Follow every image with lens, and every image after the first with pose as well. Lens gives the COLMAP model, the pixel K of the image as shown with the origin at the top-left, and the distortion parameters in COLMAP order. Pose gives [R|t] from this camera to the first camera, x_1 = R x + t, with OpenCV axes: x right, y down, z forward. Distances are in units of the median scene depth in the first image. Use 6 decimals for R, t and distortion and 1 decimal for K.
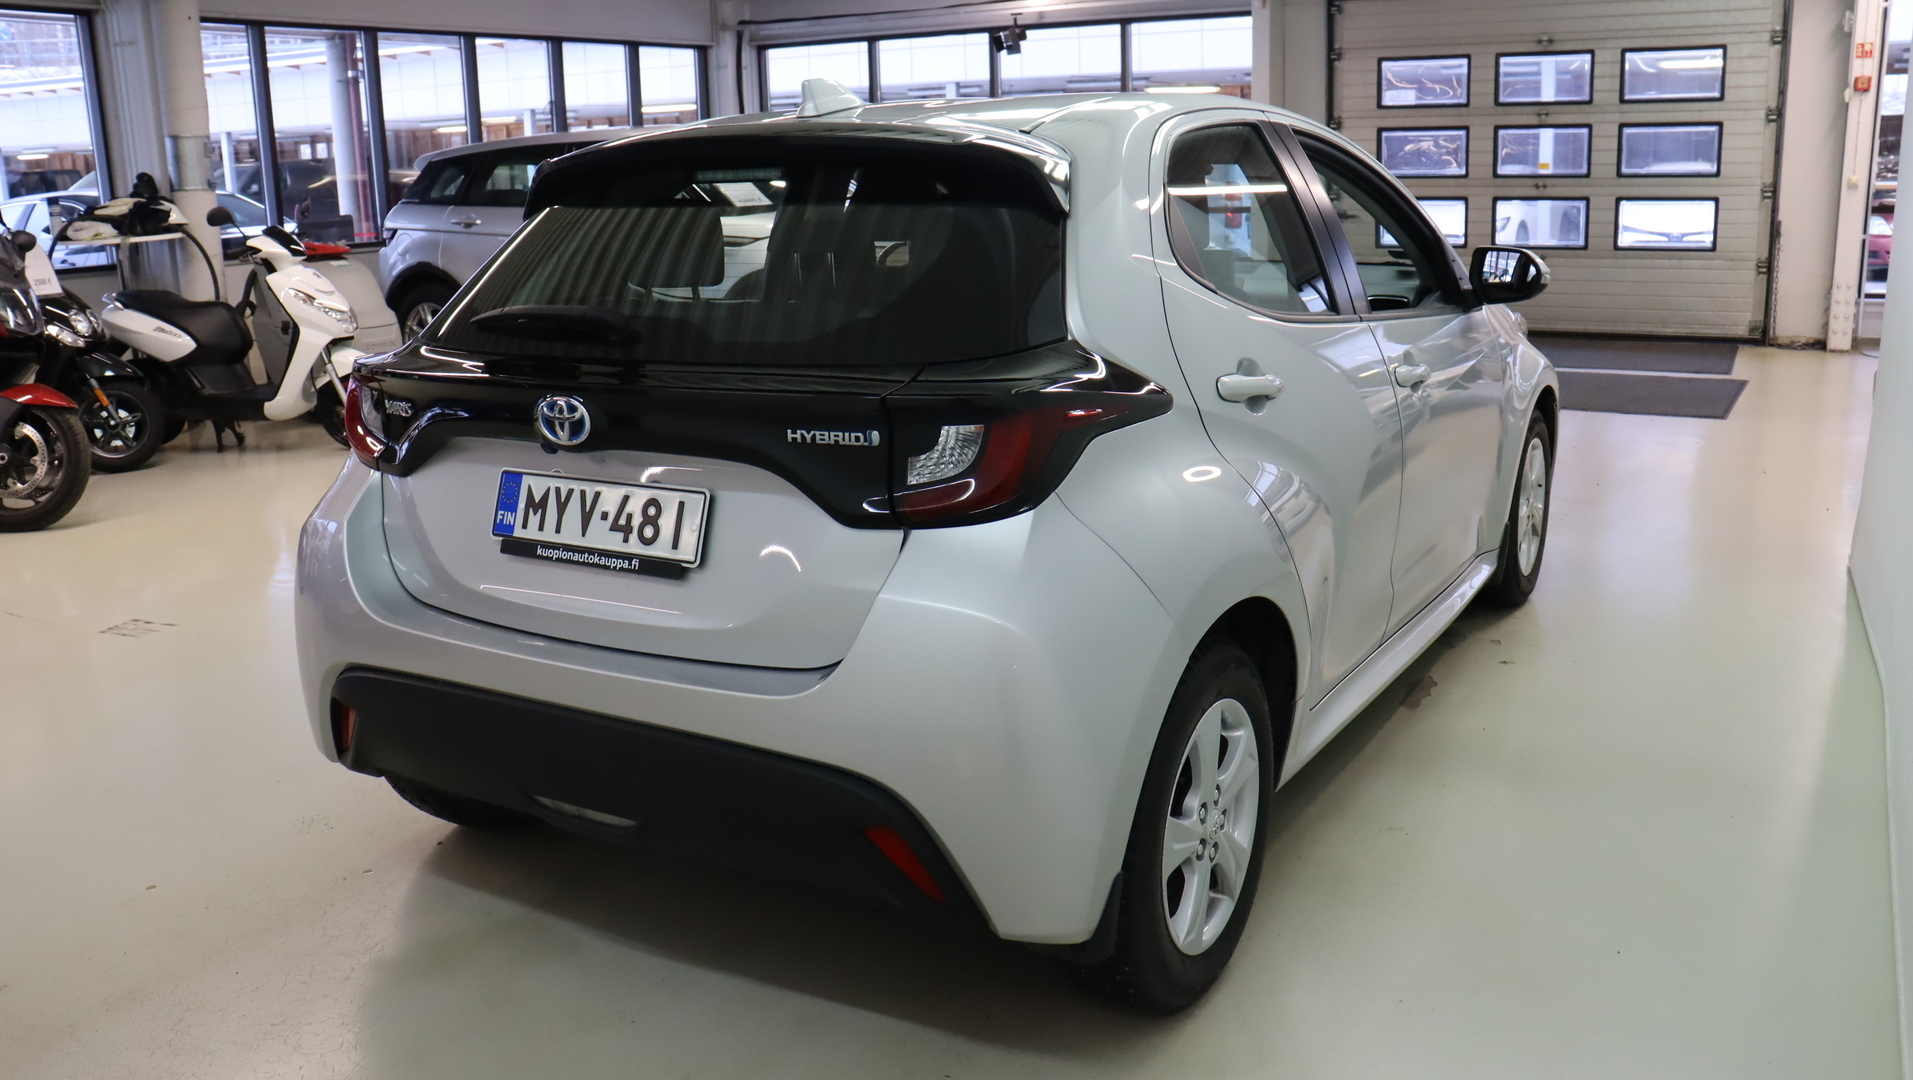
lens RADIAL K [[1553.6, 0, 960.7], [0, 1553.6, 536.2], [0, 0, 1]] dist [-0.127349, 0.054639]
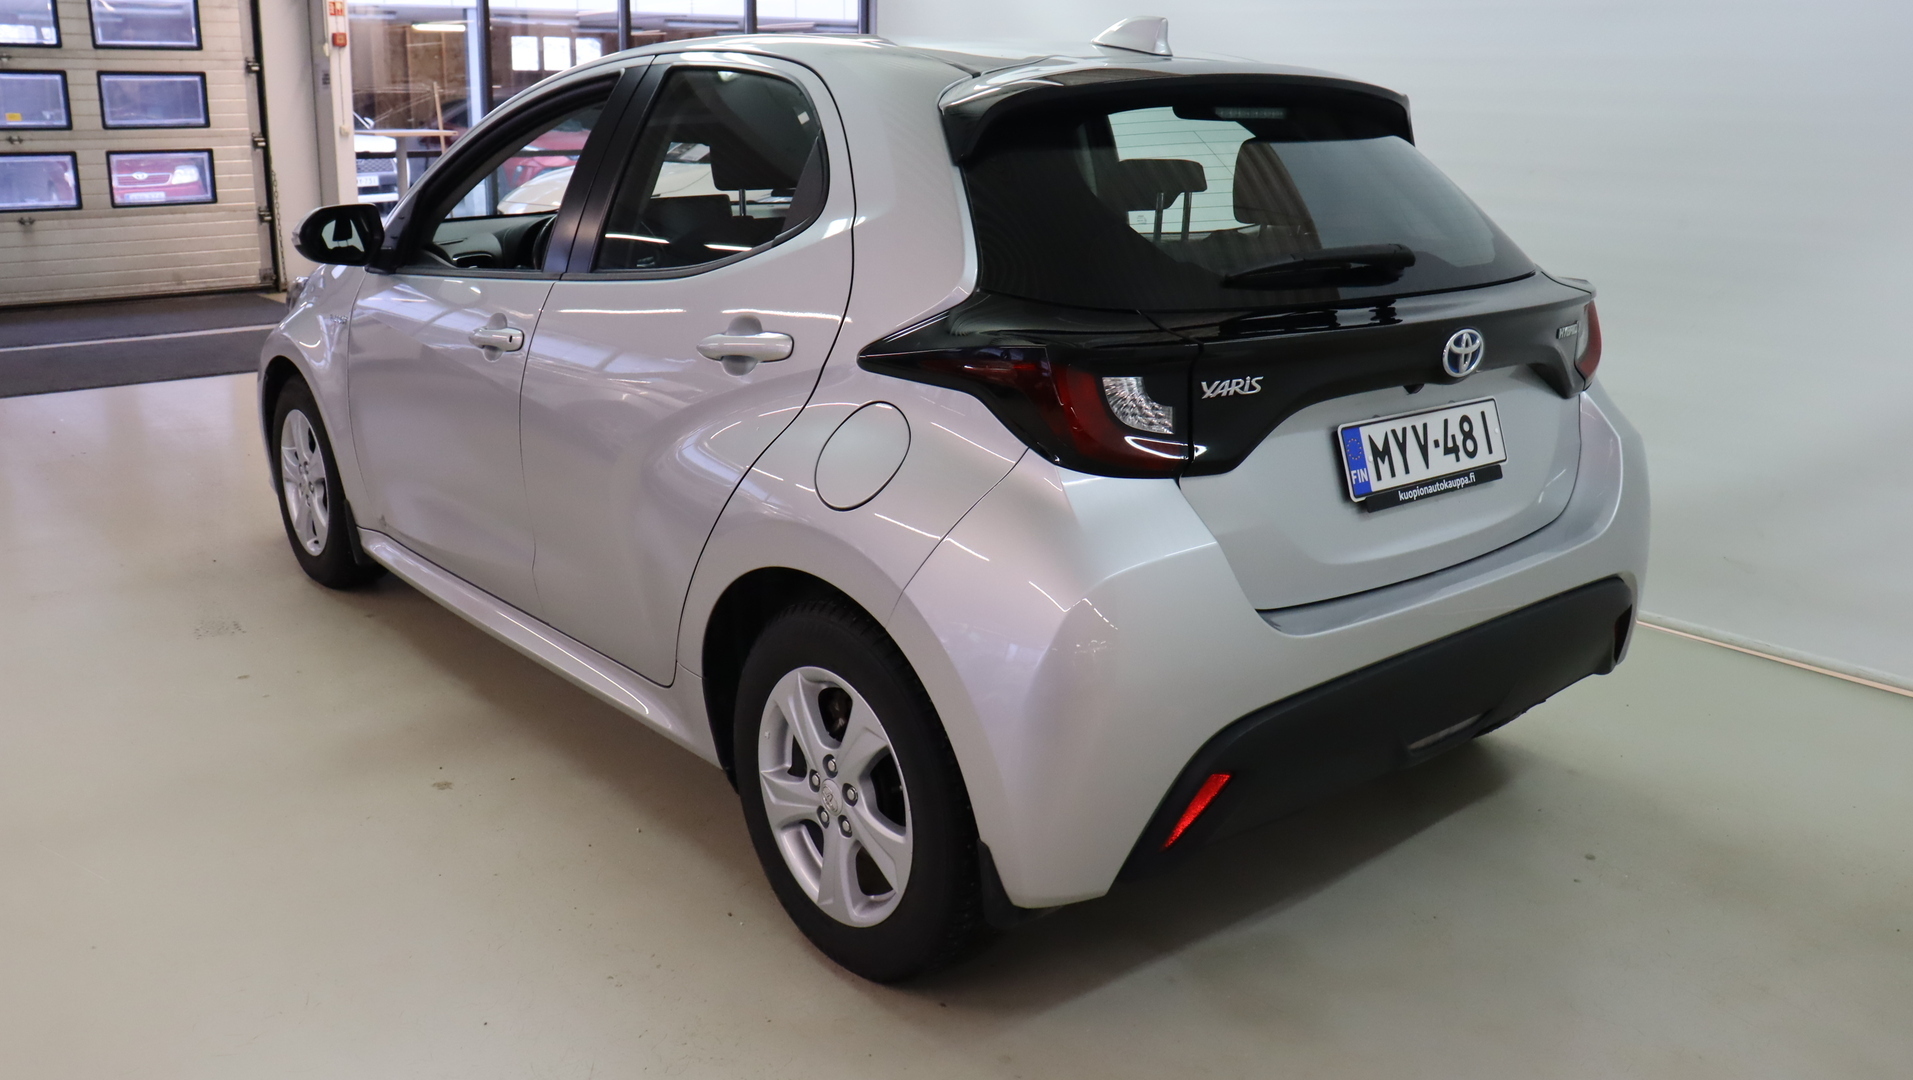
lens RADIAL K [[1553.6, 0, 964.4], [0, 1553.6, 545.9], [0, 0, 1]] dist [-0.127349, 0.054639]
pose [[0.279947, -0.223695, 0.933590, -1.254164], [0.191592, 0.965929, 0.173993, -0.180818], [-0.940703, 0.130159, 0.313267, 0.945383]]
